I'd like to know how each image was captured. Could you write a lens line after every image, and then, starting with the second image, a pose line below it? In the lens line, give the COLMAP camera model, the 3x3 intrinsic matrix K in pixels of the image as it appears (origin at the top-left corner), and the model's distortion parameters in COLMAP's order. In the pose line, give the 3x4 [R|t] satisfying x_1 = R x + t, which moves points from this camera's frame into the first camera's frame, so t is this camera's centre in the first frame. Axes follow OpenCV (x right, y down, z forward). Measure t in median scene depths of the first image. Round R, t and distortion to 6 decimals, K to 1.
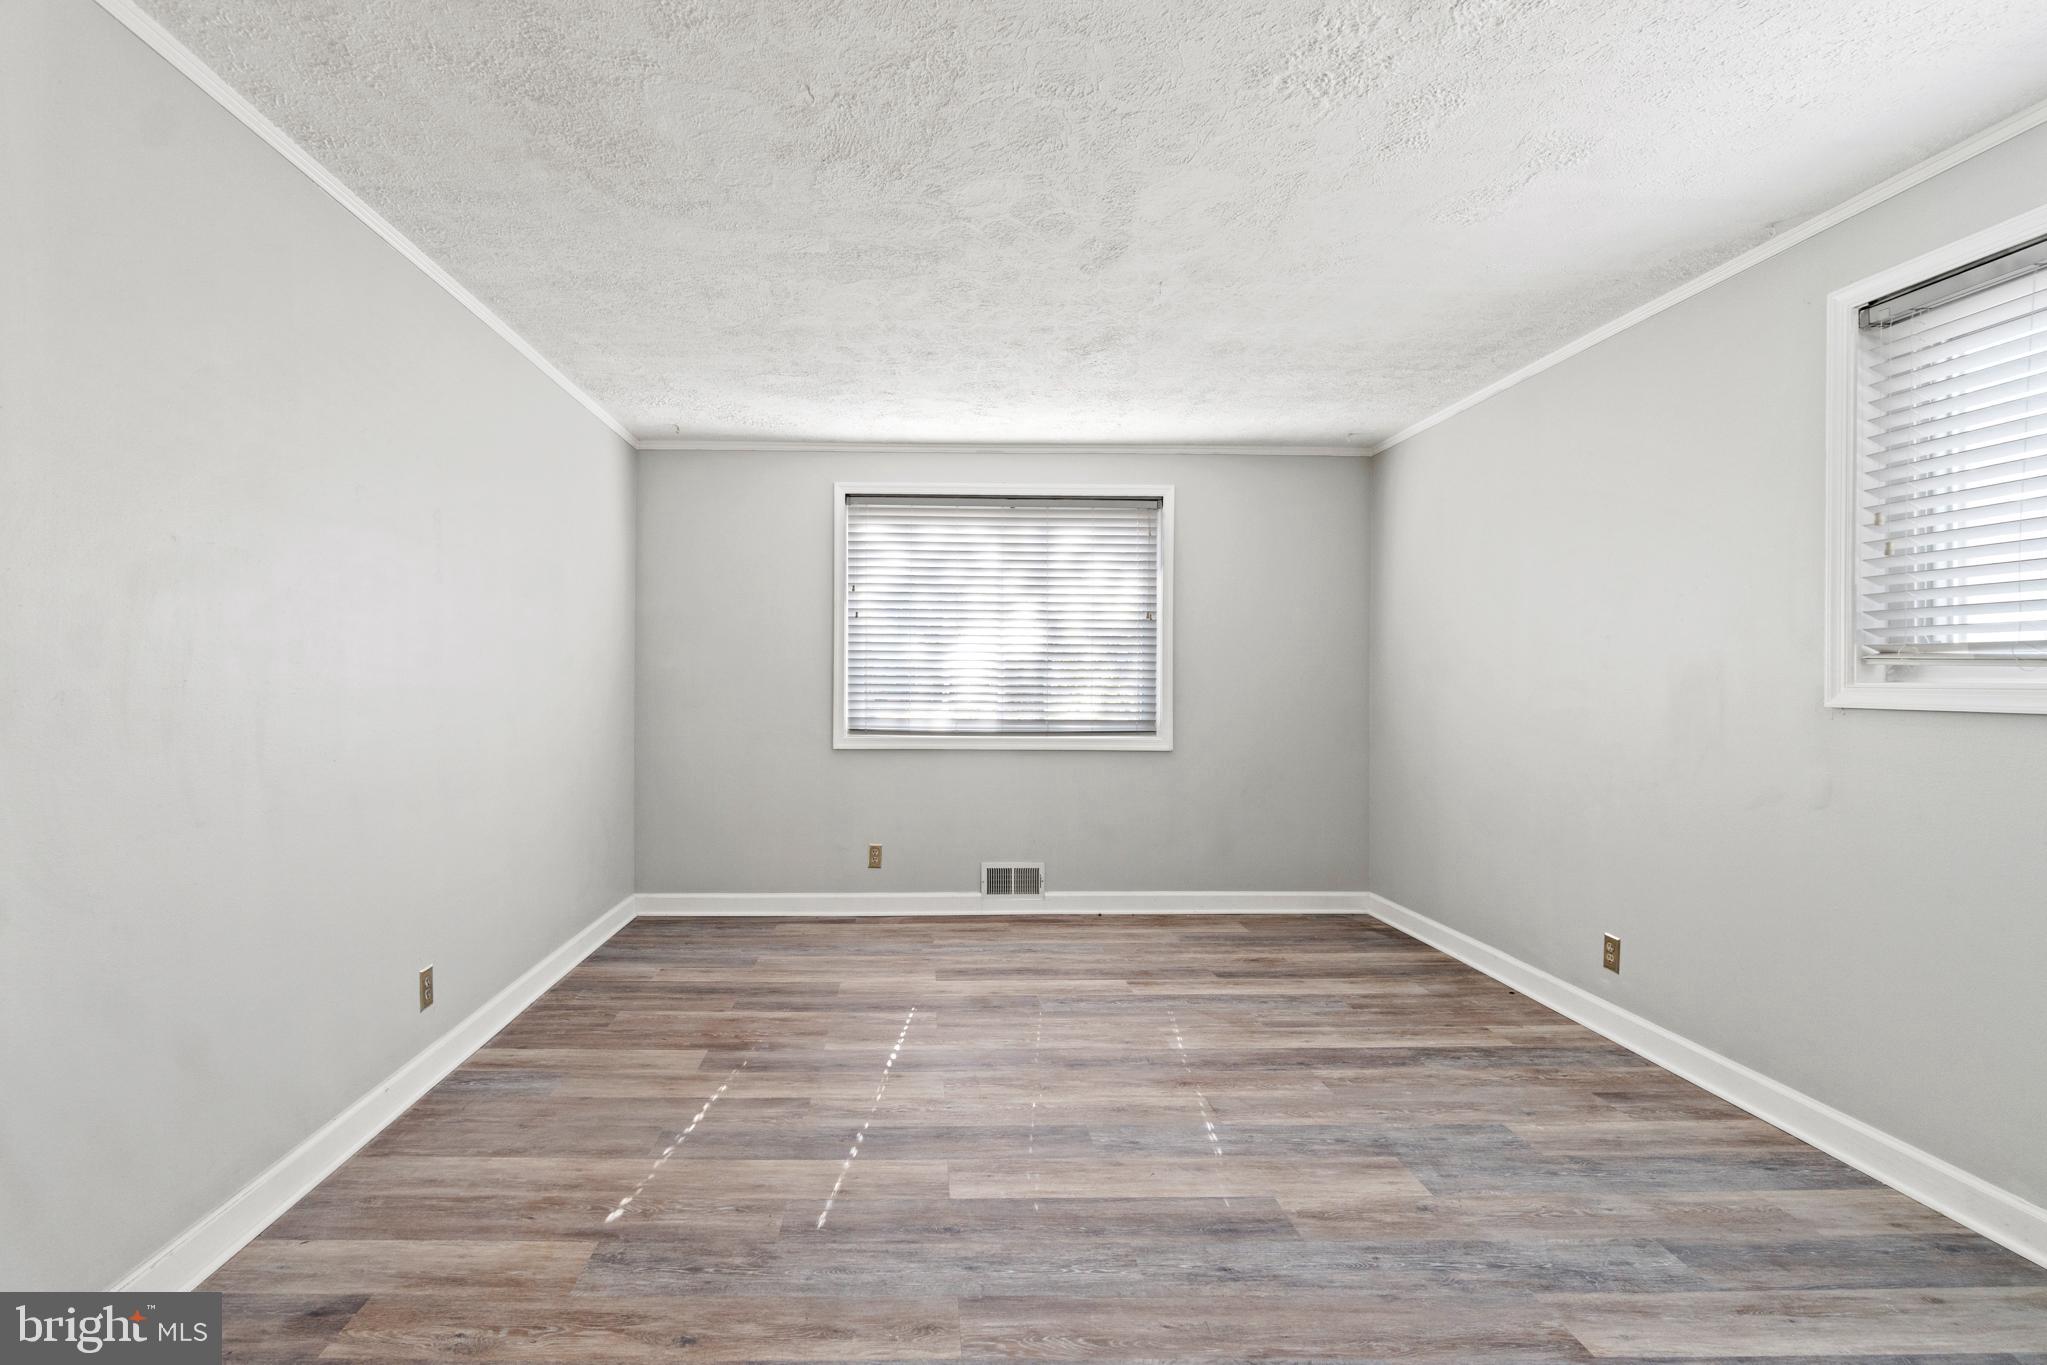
lens RADIAL K [[929.2, 0, 1004.5], [0, 929.2, 692.8], [0, 0, 1]] dist [-0.000301, 0.000764]
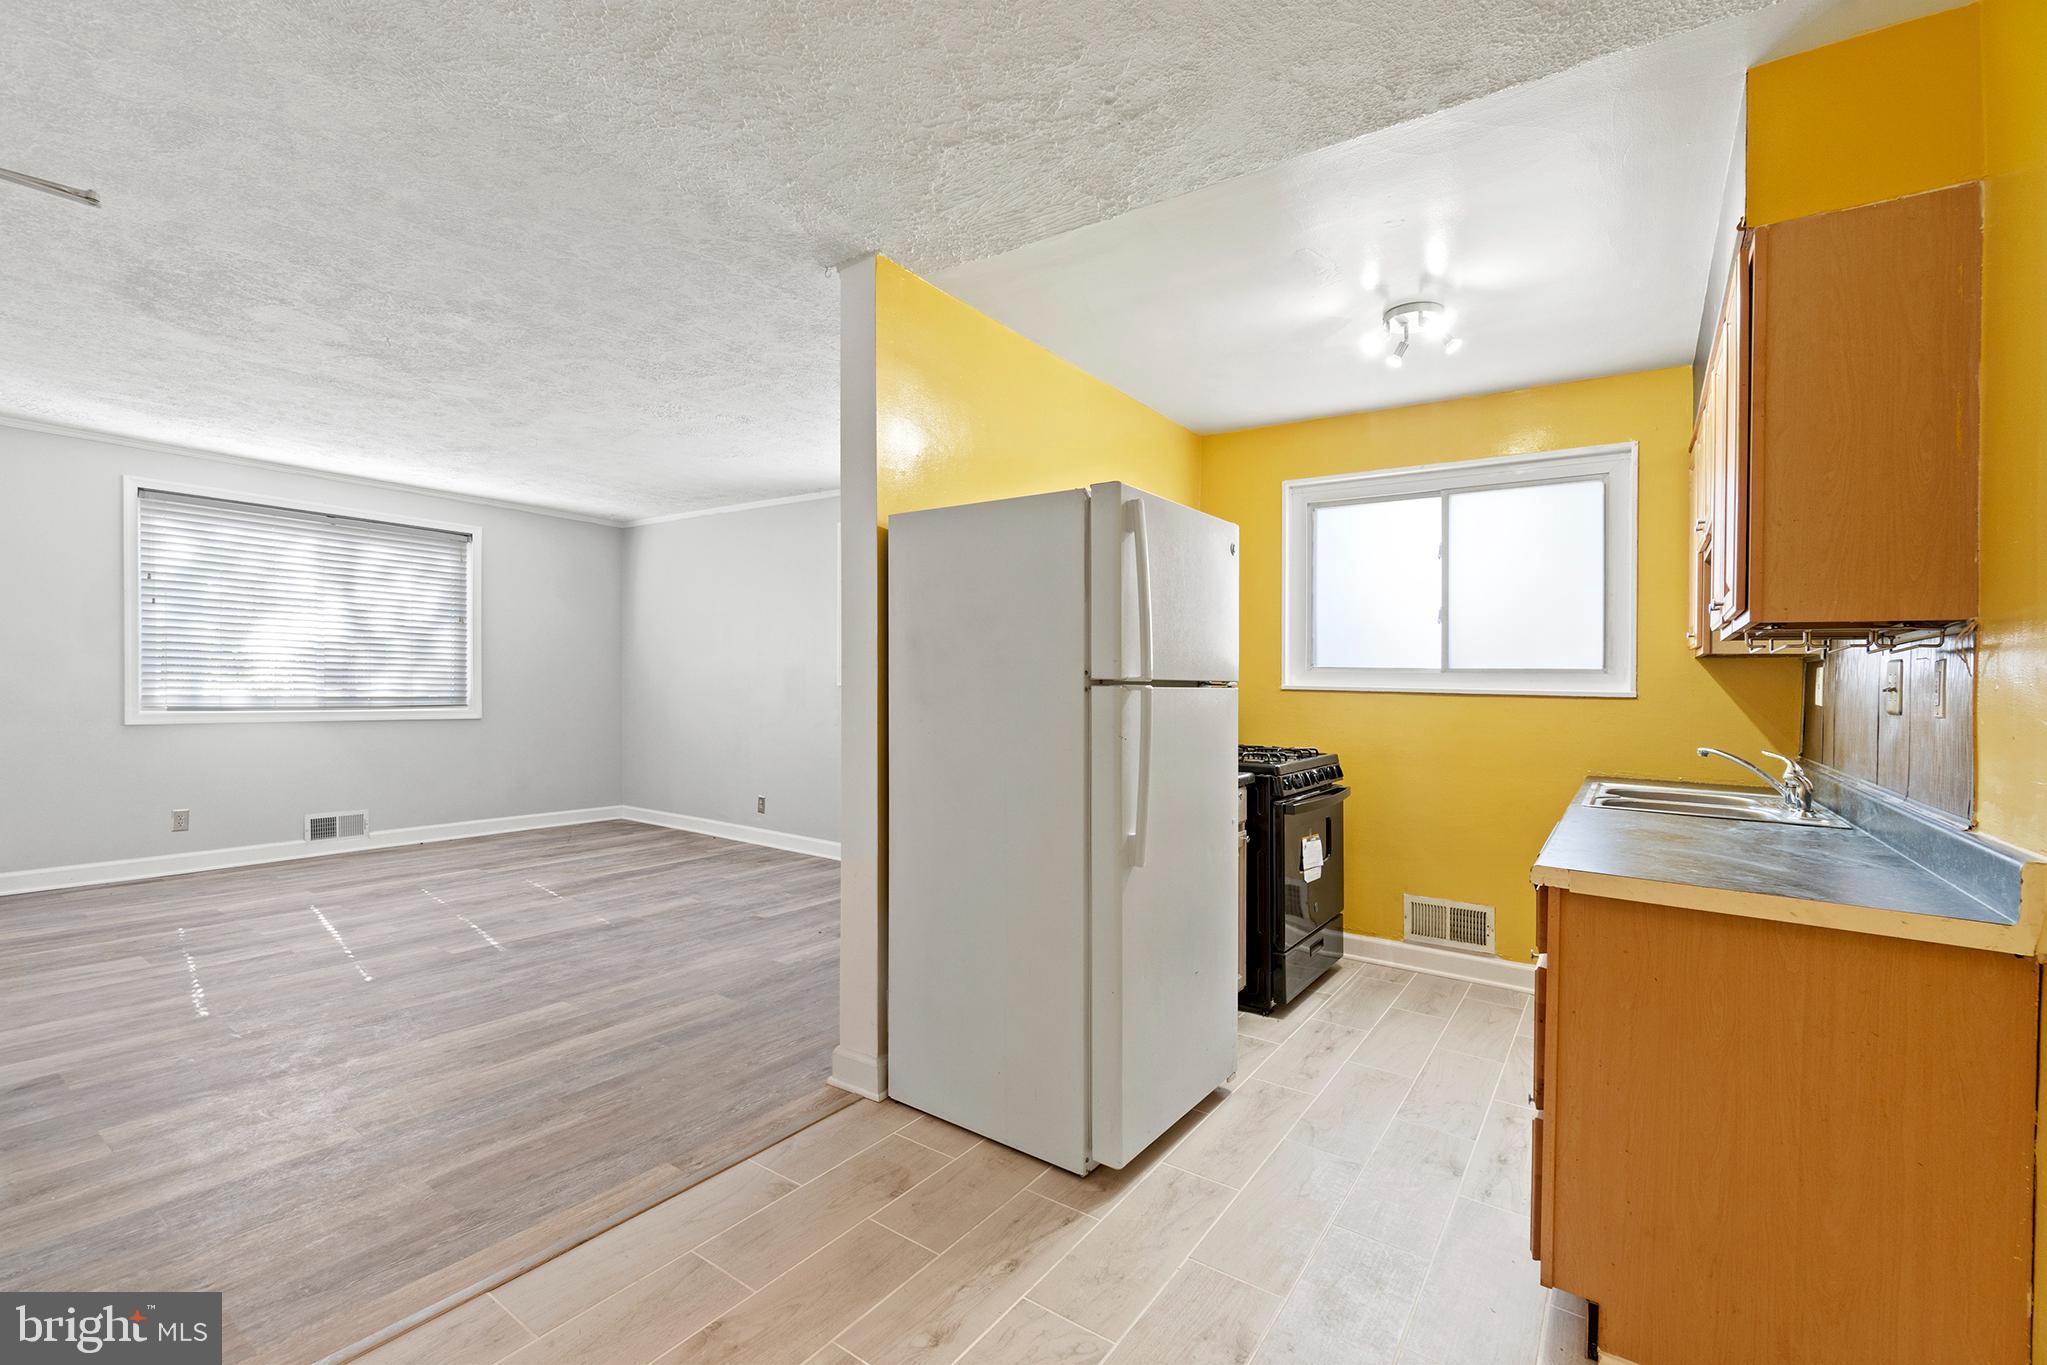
lens RADIAL K [[820.5, 0, 1019.9], [0, 820.5, 714.1], [0, 0, 1]] dist [-0.000112, 0.000091]
pose [[0.615608, -0.022625, 0.787728, -0.435739], [-0.008865, 0.999326, 0.035630, 0.007418], [-0.788003, -0.028917, 0.614993, -0.584285]]
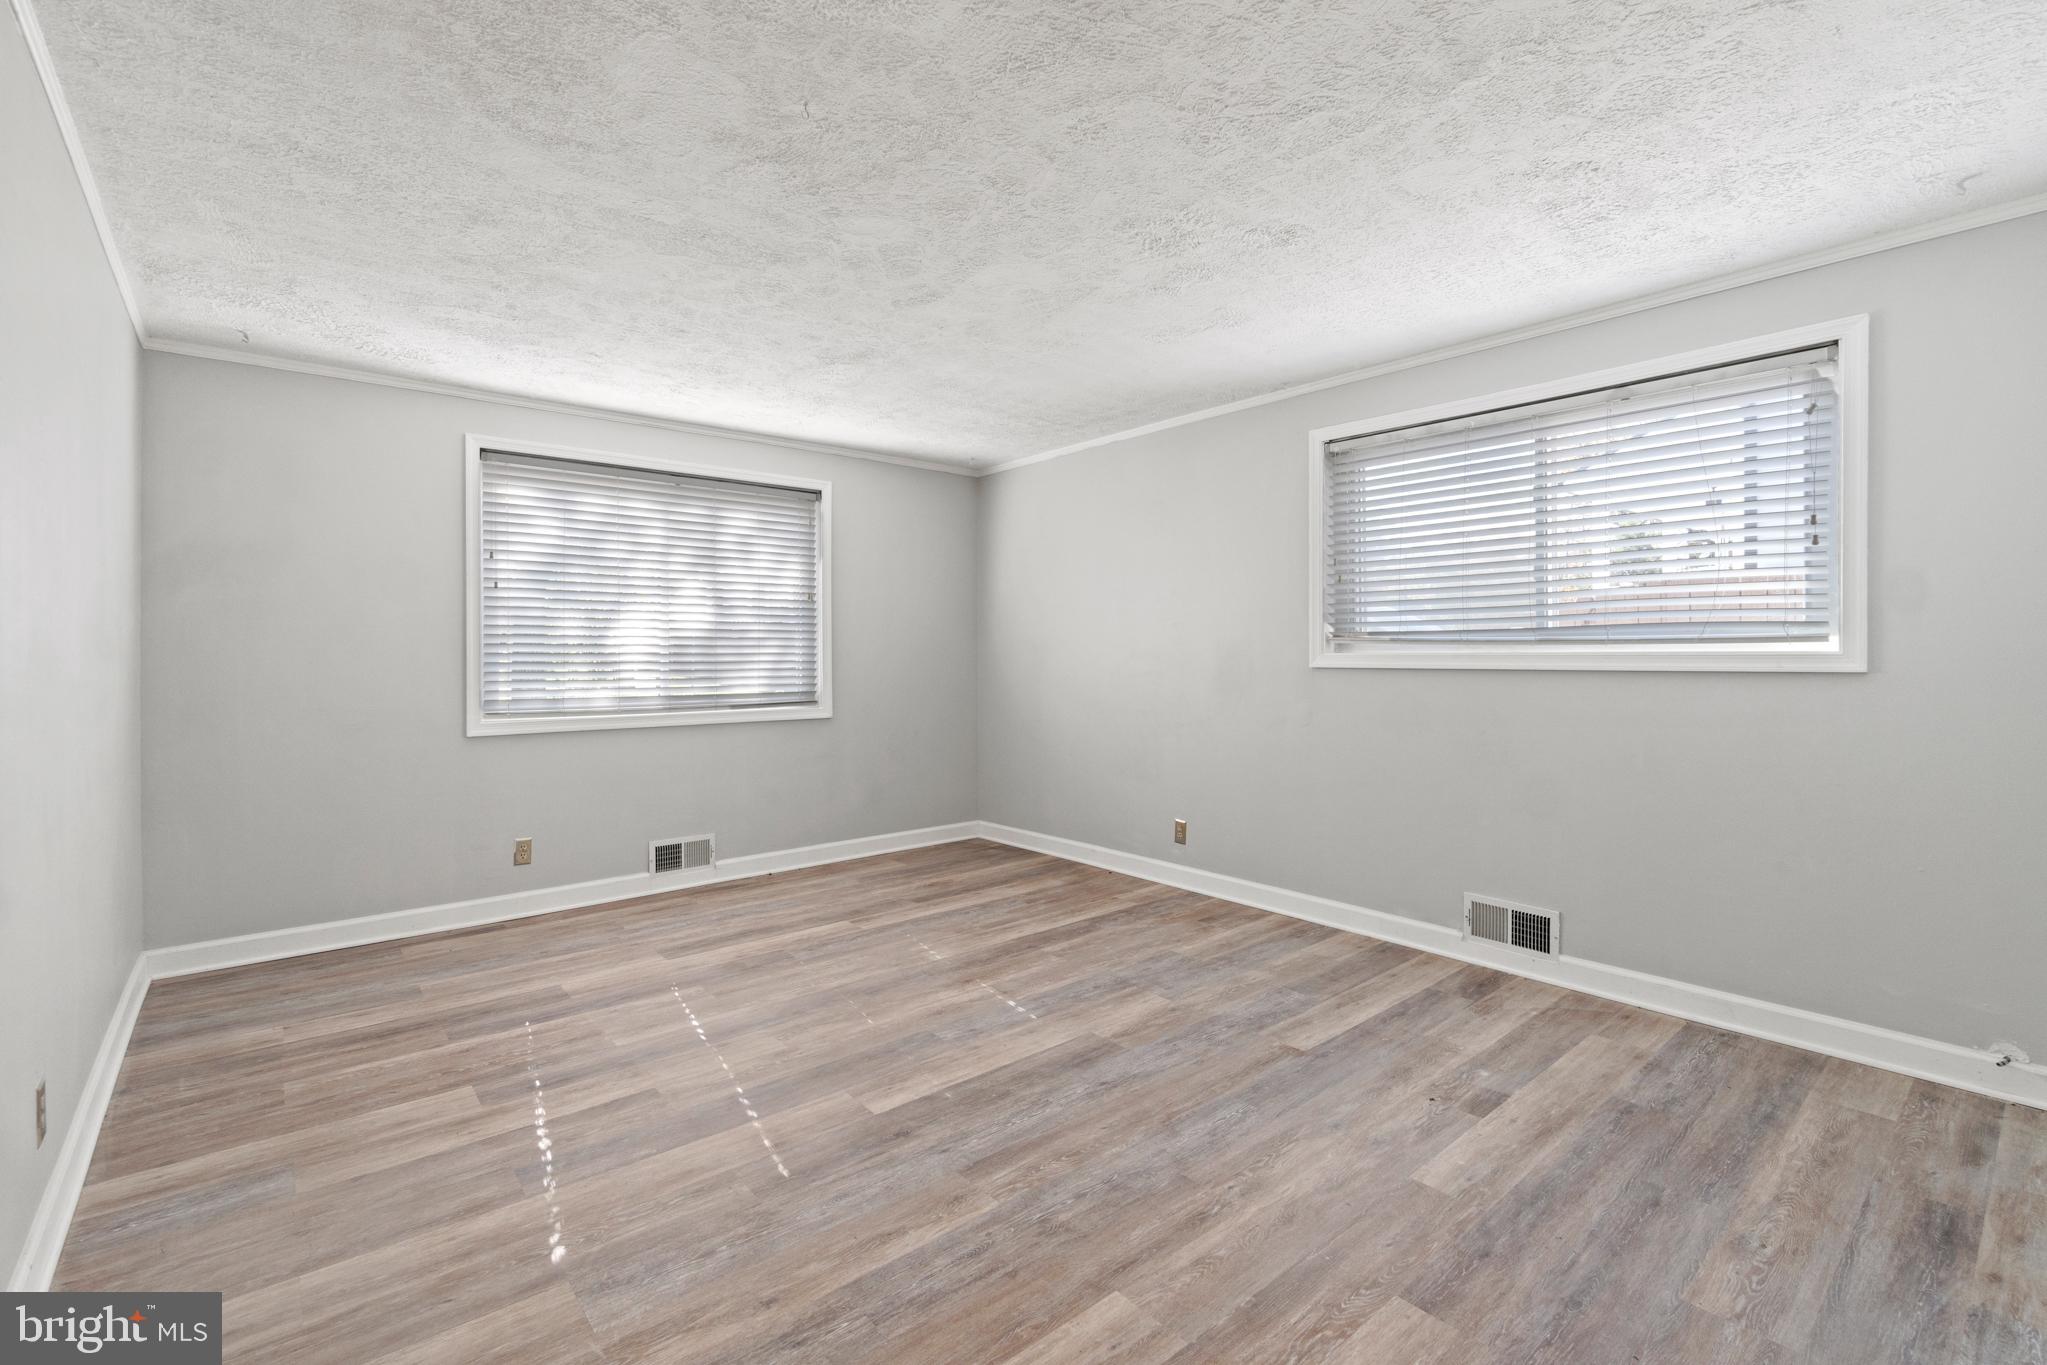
lens RADIAL K [[848.0, 0, 1061.2], [0, 848.0, 667.9], [0, 0, 1]] dist [-0.002182, -0.000058]
pose [[0.782888, -0.018624, 0.621884, -0.357863], [0.016392, 0.999822, 0.009306, -0.004348], [-0.621947, 0.002908, 0.783054, 0.033763]]
